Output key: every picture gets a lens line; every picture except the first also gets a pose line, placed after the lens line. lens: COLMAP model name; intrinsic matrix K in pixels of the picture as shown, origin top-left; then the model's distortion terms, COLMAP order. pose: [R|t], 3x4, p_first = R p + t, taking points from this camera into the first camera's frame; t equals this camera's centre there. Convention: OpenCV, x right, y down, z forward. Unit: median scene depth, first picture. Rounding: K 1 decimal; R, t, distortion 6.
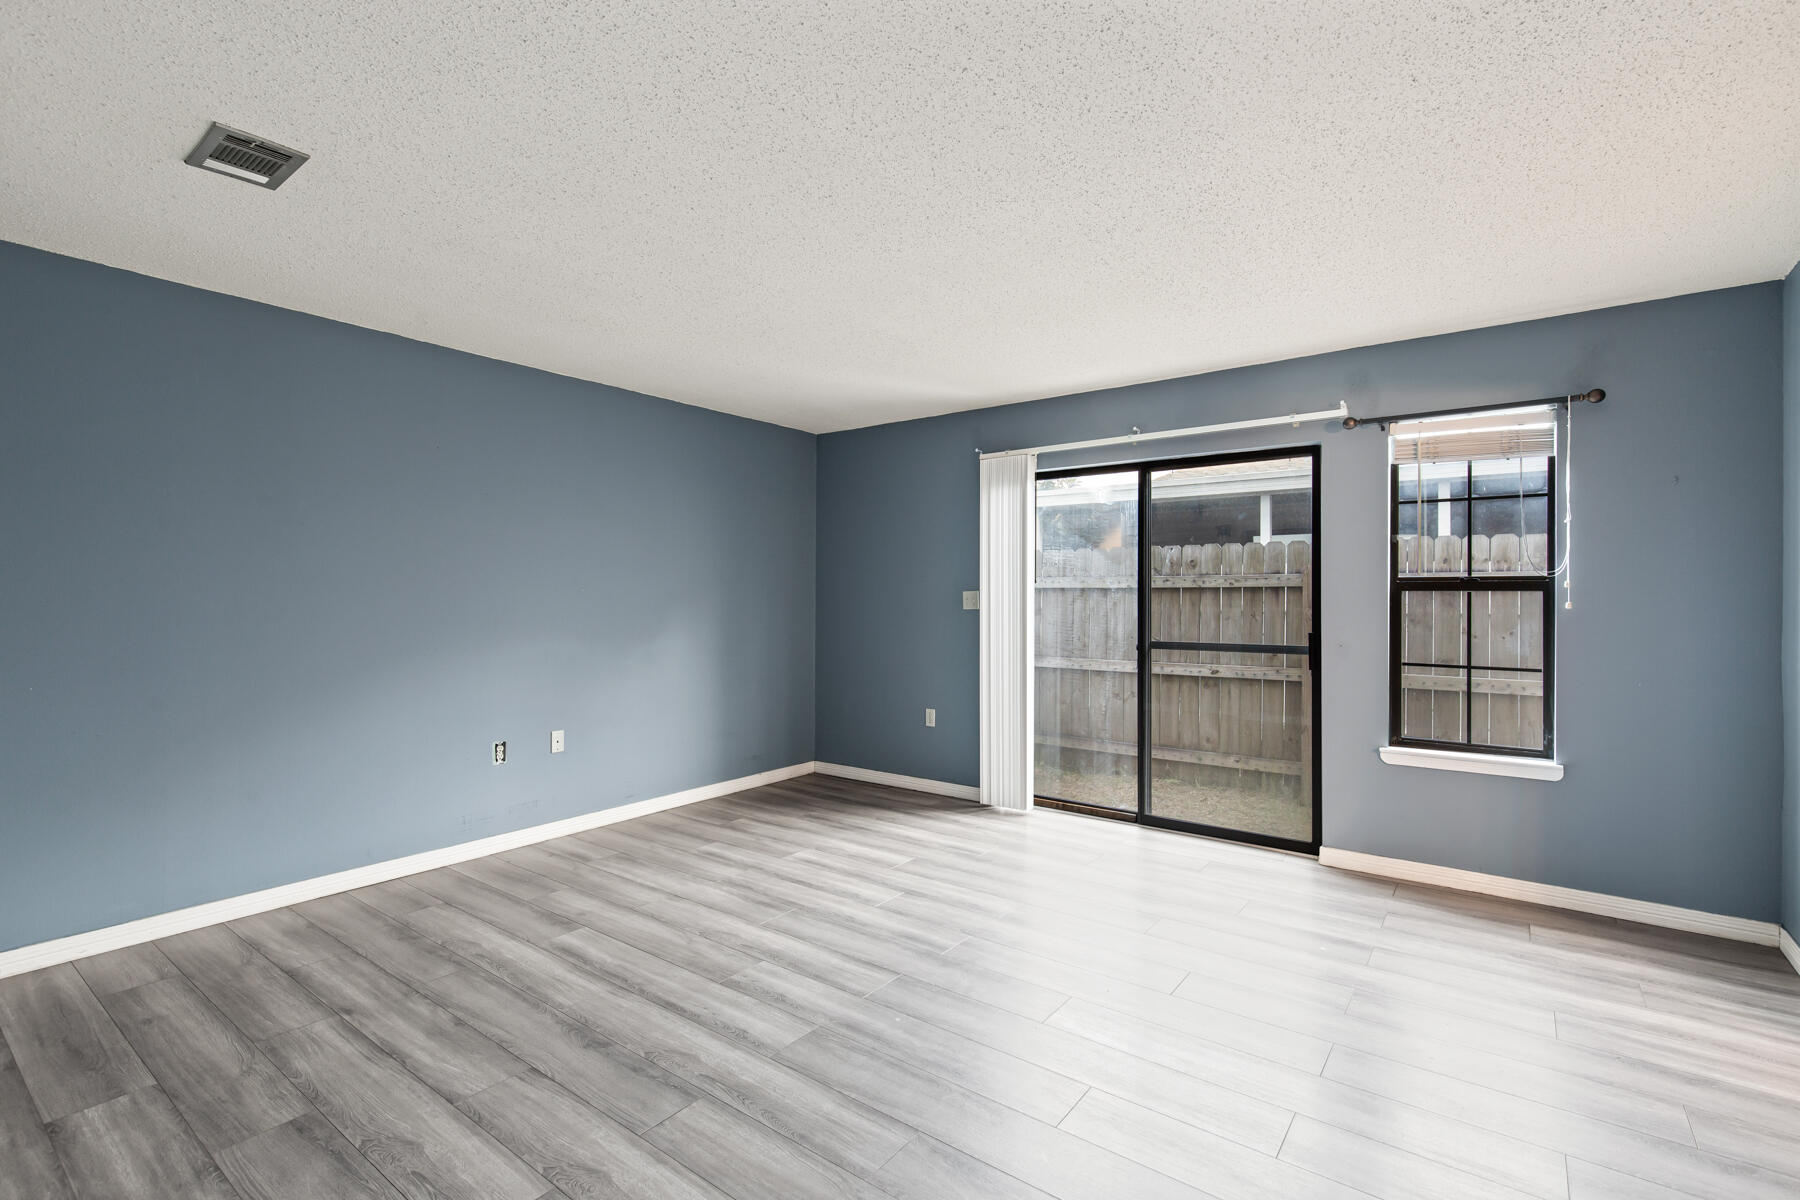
lens RADIAL K [[824.7, 0, 909.3], [0, 824.7, 606.7], [0, 0, 1]] dist [0.008535, -0.001318]
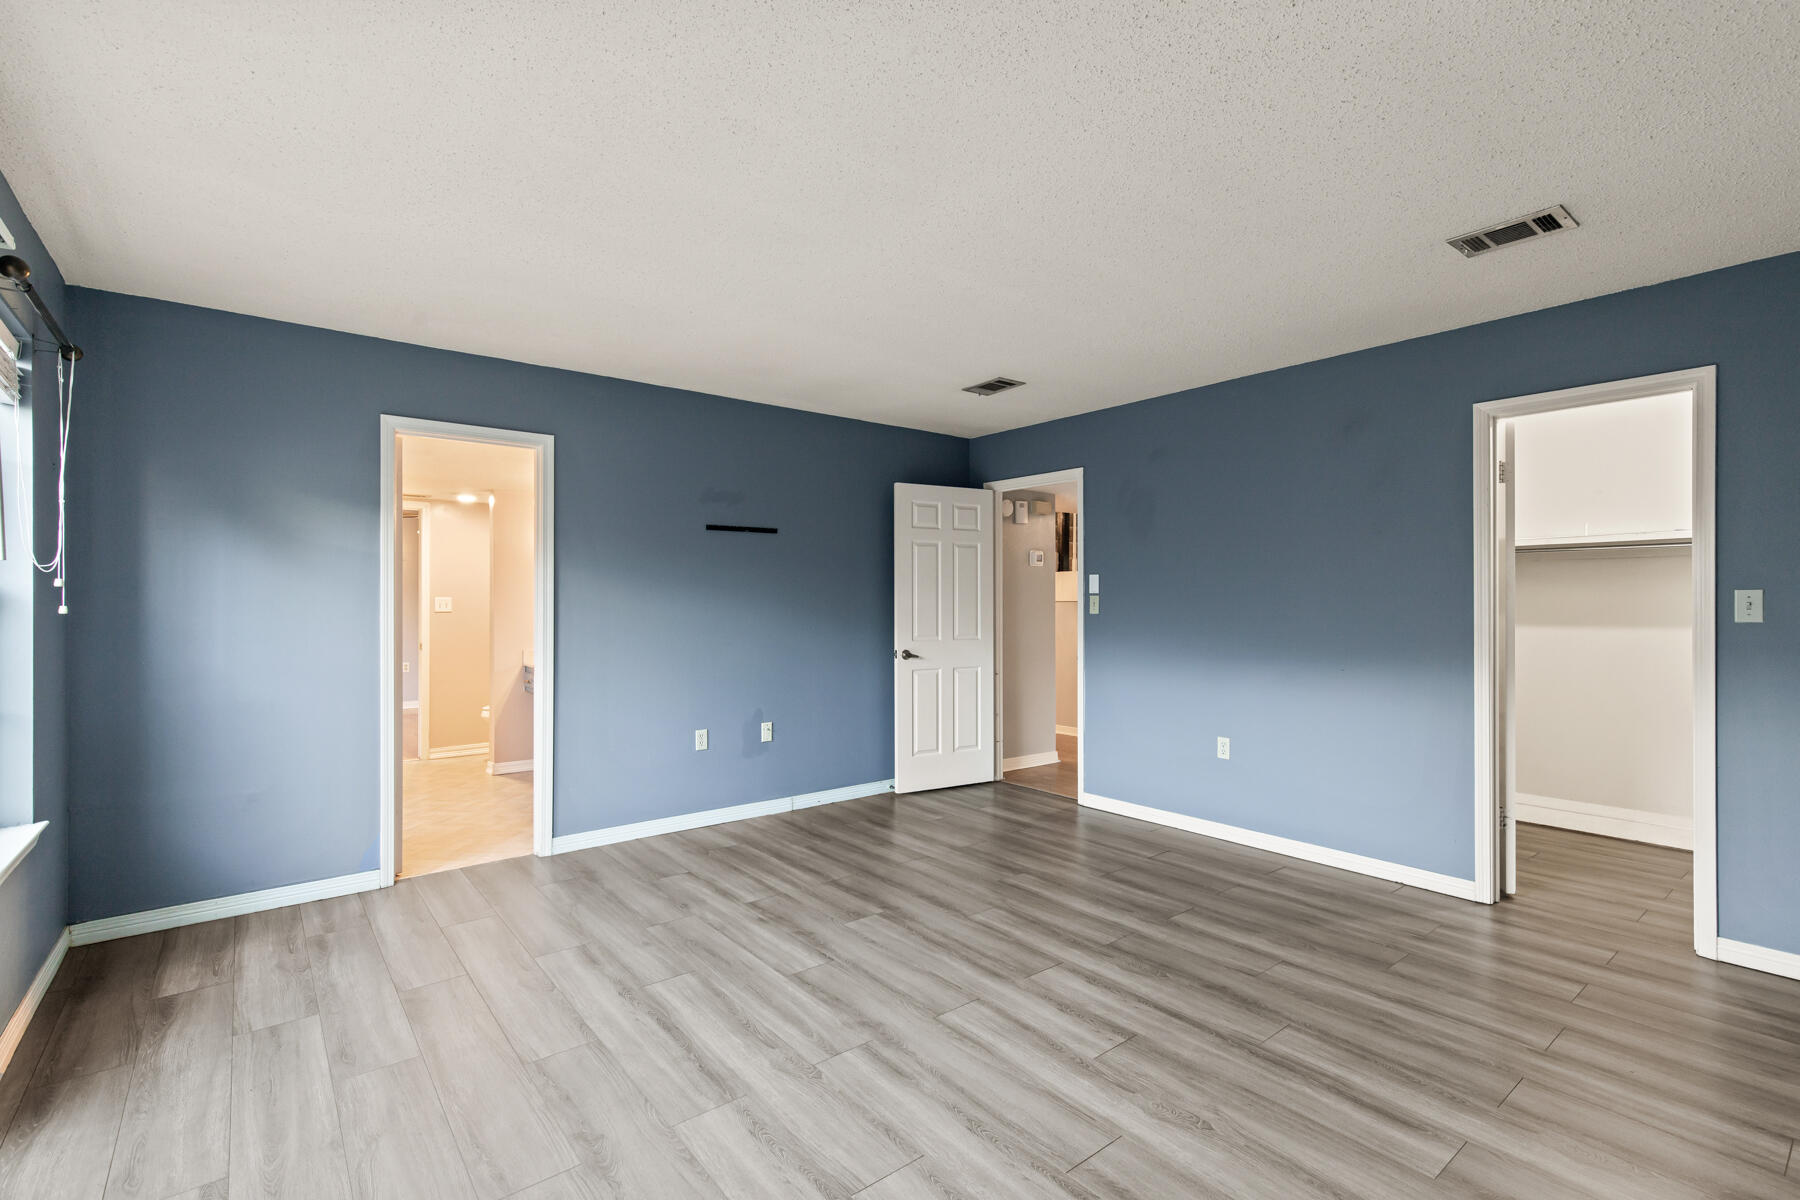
lens RADIAL K [[824.7, 0, 909.3], [0, 824.7, 606.7], [0, 0, 1]] dist [0.008535, -0.001318]
pose [[-0.969907, -0.002760, 0.243462, -0.210301], [0.000986, 0.999883, 0.015261, -0.019775], [-0.243475, 0.015042, -0.969790, 1.936204]]
